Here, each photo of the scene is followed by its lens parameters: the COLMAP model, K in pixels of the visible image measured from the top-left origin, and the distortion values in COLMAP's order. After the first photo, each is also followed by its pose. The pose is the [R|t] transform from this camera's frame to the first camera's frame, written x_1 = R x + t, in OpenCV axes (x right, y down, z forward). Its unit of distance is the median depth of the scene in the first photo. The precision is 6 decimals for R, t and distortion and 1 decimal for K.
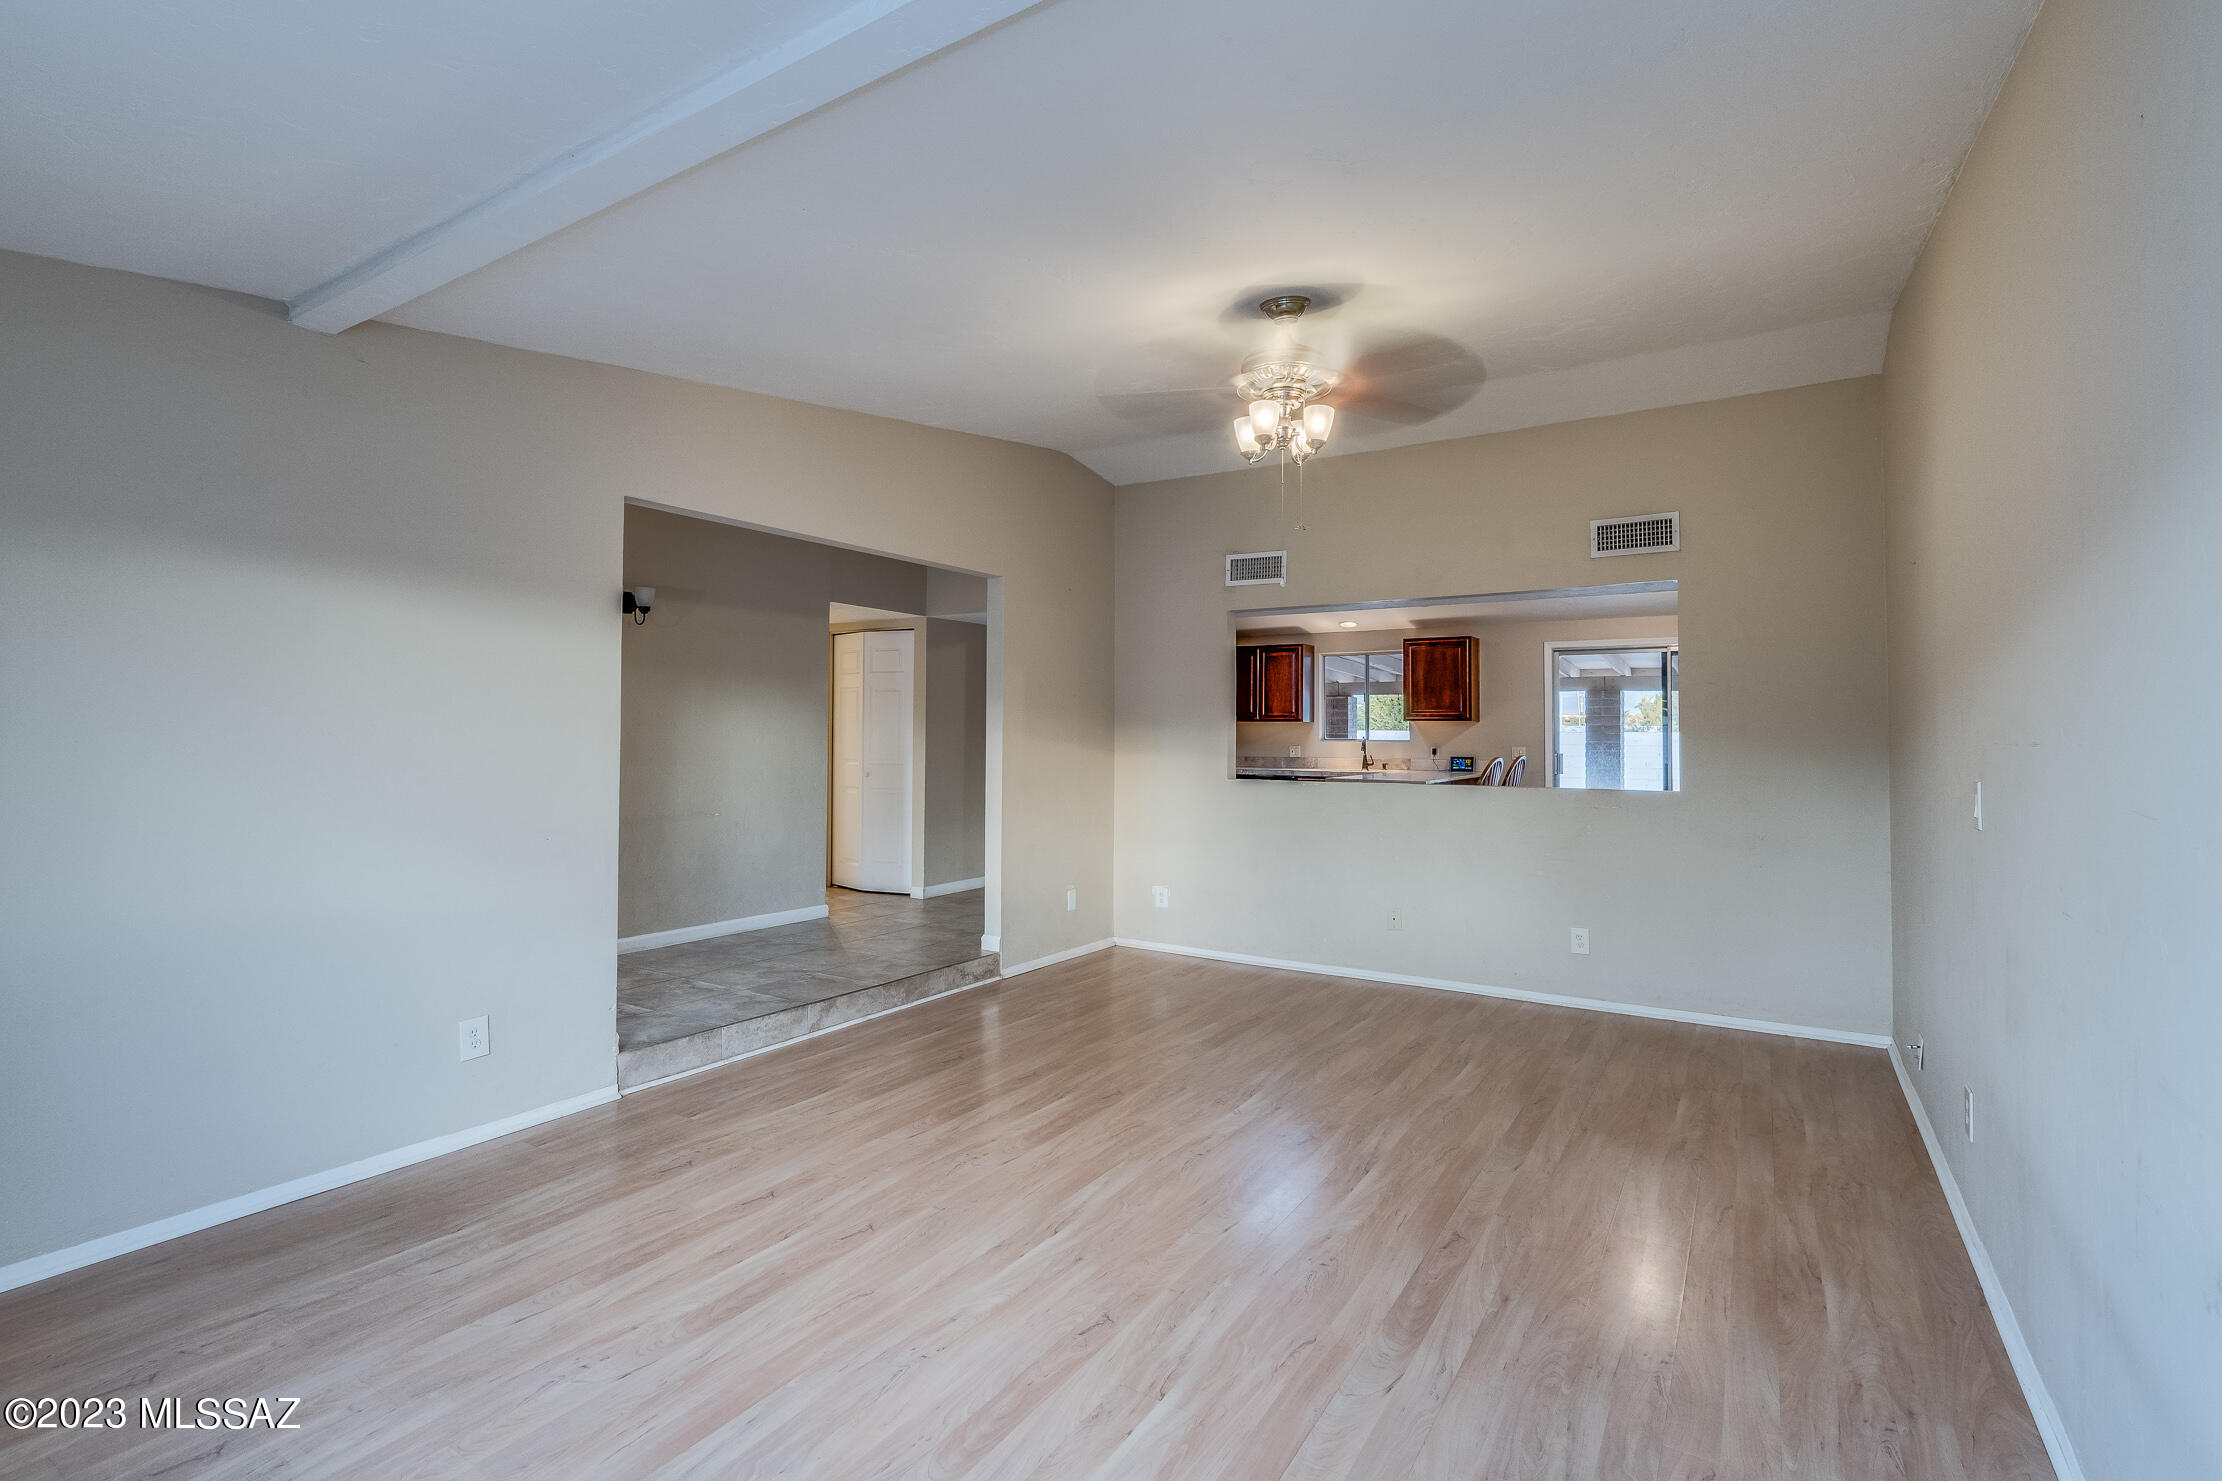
lens RADIAL K [[1034.1, 0, 1105.5], [0, 1034.1, 735.8], [0, 0, 1]] dist [0.003809, -0.000107]
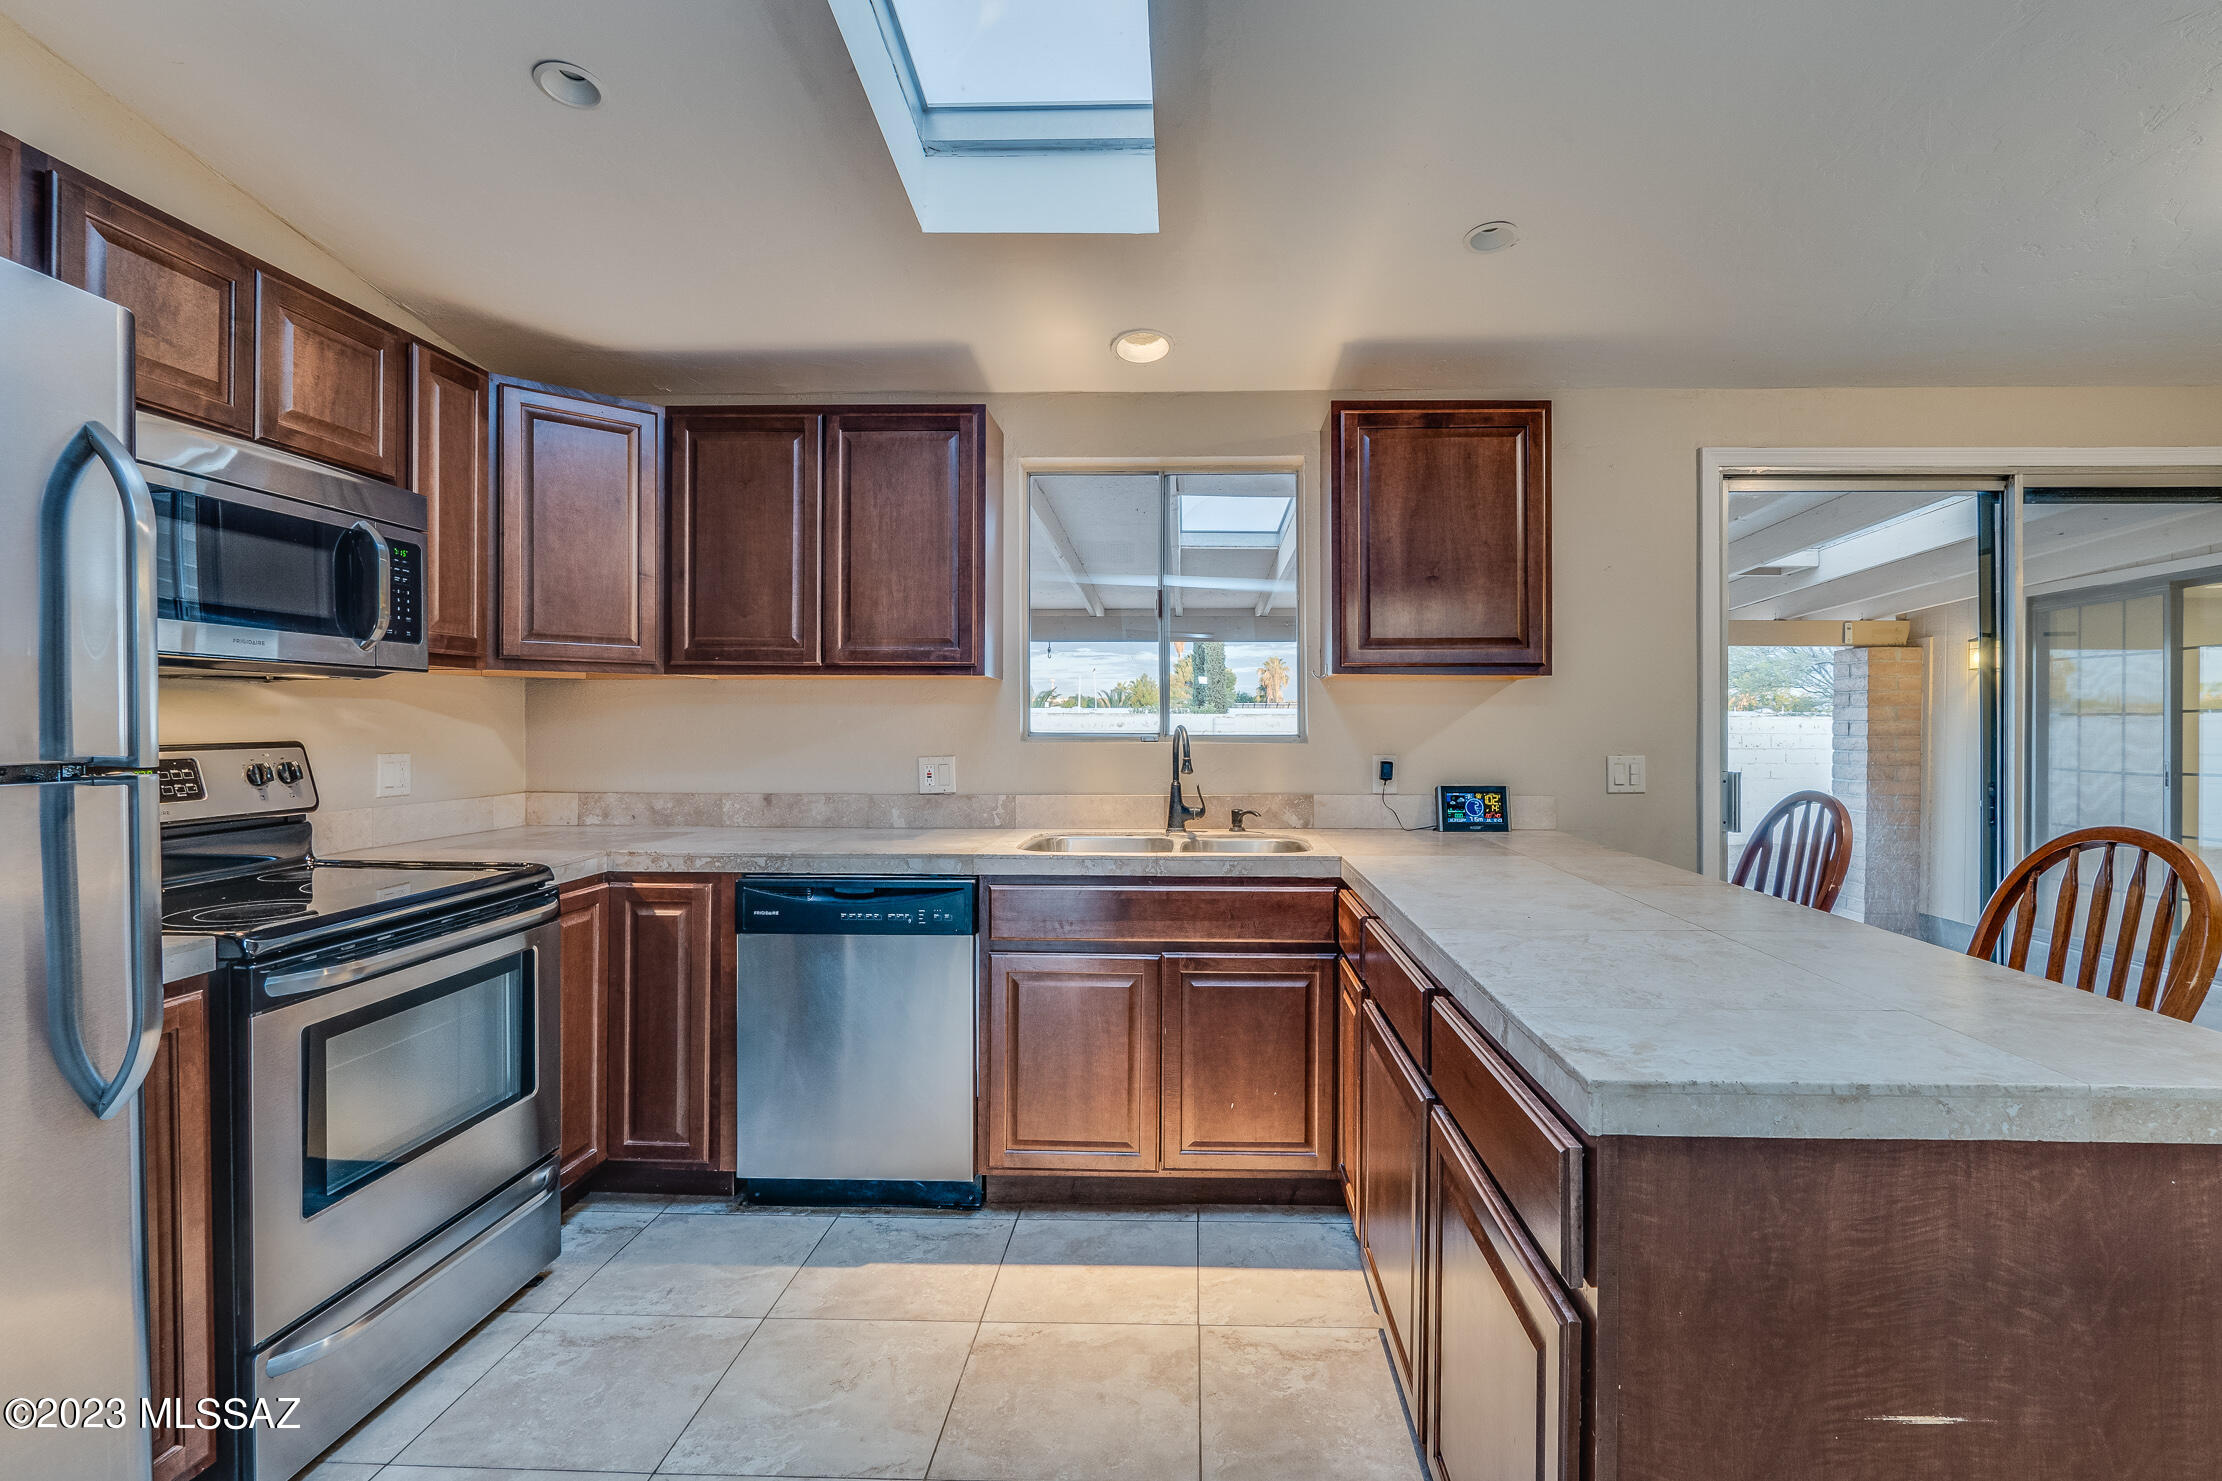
lens RADIAL K [[1034.1, 0, 1193.0], [0, 1034.1, 728.4], [0, 0, 1]] dist [0.003809, -0.000107]
pose [[0.851843, -0.008746, 0.523724, 0.093747], [0.003723, 0.999936, 0.010644, -0.002009], [-0.523784, -0.007117, 0.851821, 0.751112]]
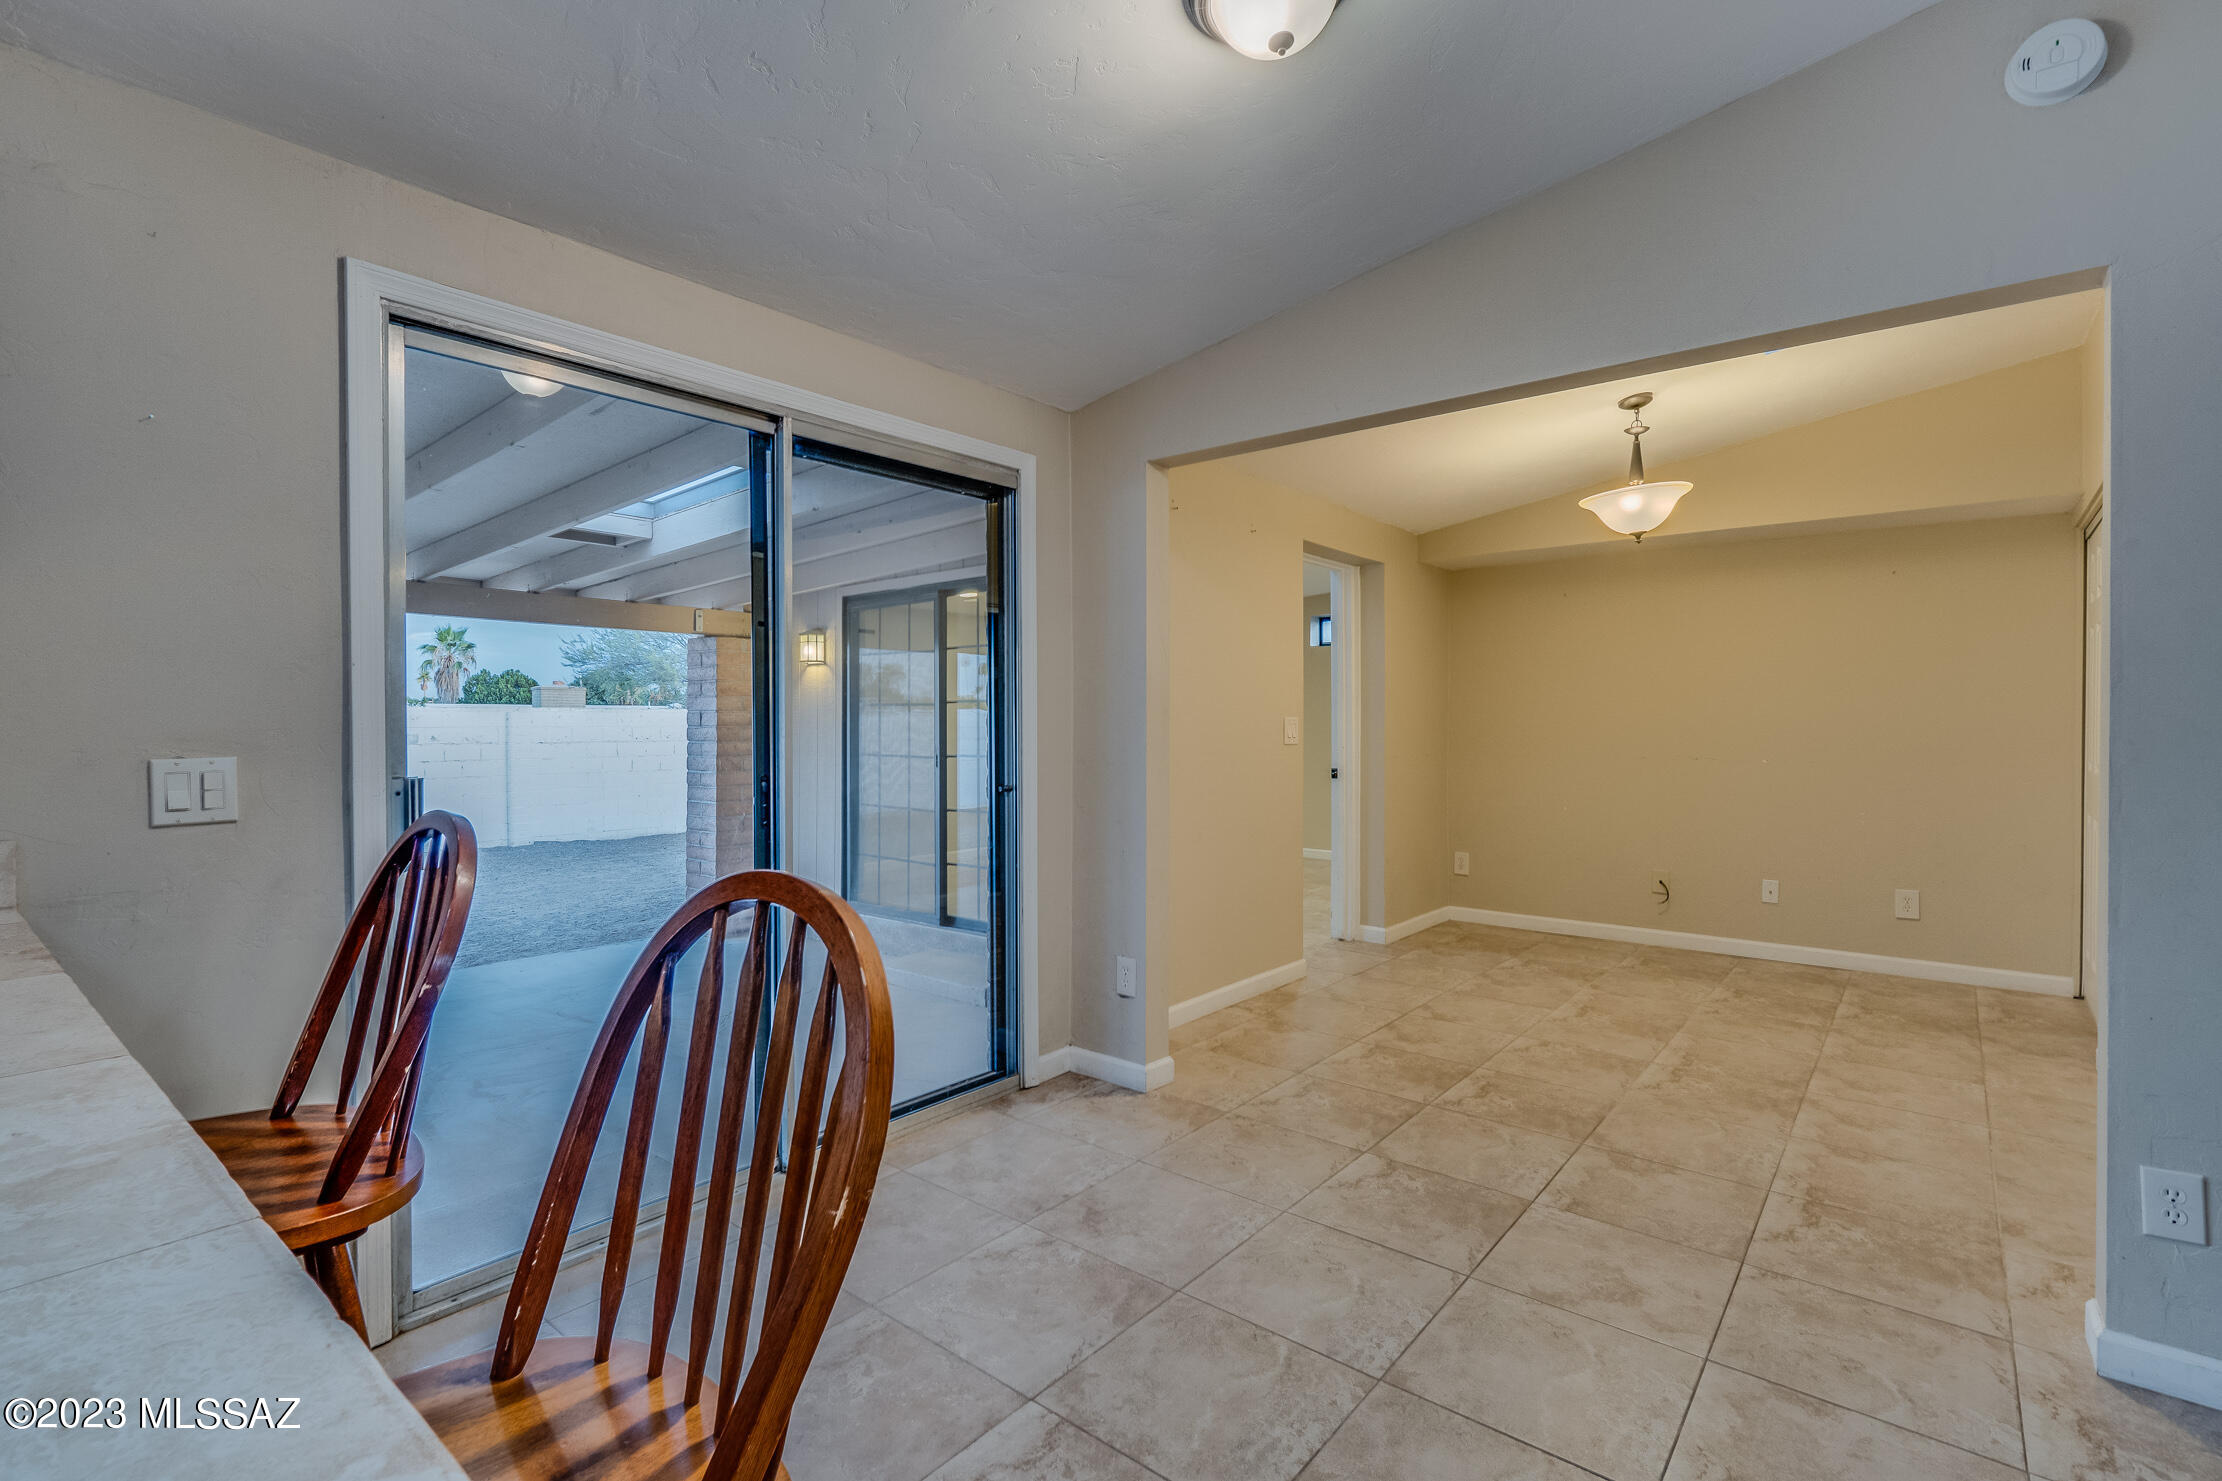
lens RADIAL K [[1034.1, 0, 1120.2], [0, 1034.1, 720.9], [0, 0, 1]] dist [0.003809, -0.000107]
pose [[0.103119, -0.010232, 0.994616, 0.213707], [-0.001809, 0.999944, 0.010474, 0.001647], [-0.994667, -0.002879, 0.103095, 0.773917]]
